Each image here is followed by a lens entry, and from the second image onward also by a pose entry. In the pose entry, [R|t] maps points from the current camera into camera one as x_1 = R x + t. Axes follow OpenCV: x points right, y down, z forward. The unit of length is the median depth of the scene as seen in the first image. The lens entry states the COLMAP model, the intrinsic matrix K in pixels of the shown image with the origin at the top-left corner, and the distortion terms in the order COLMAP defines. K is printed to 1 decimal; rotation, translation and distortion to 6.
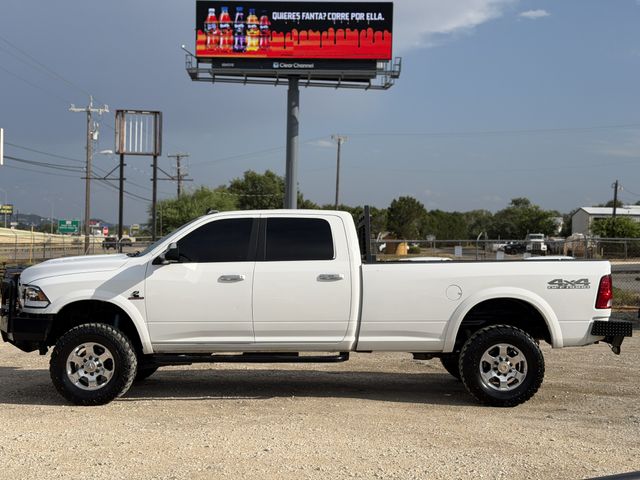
lens RADIAL K [[880.9, 0, 311.2], [0, 880.9, 240.7], [0, 0, 1]] dist [0.104721, 0.031220]
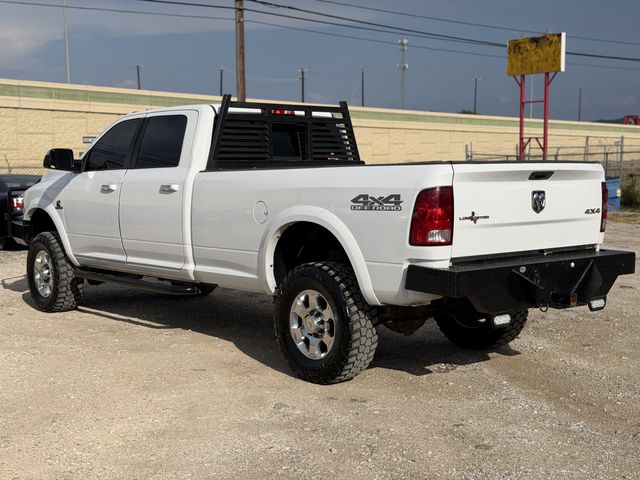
lens RADIAL K [[861.3, 0, 320.0], [0, 861.3, 240.0], [0, 0, 1]] dist [0.195886, 0.016810]
pose [[0.667080, 0.052901, -0.743106, 0.711470], [-0.043652, 0.998537, 0.031899, 0.056951], [0.743706, 0.011159, 0.668413, 0.564487]]
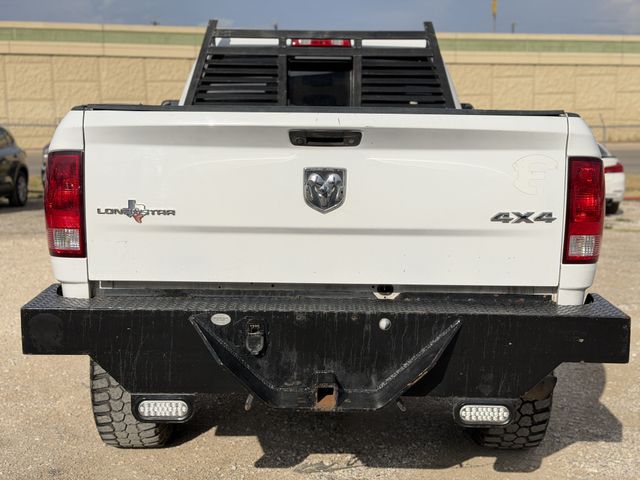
lens RADIAL K [[880.9, 0, 311.2], [0, 880.9, 240.7], [0, 0, 1]] dist [0.104721, 0.031220]
pose [[0.012671, 0.120852, -0.992590, 0.677086], [-0.078071, 0.989759, 0.119511, 0.030382], [0.996867, 0.075978, 0.021976, 0.975806]]
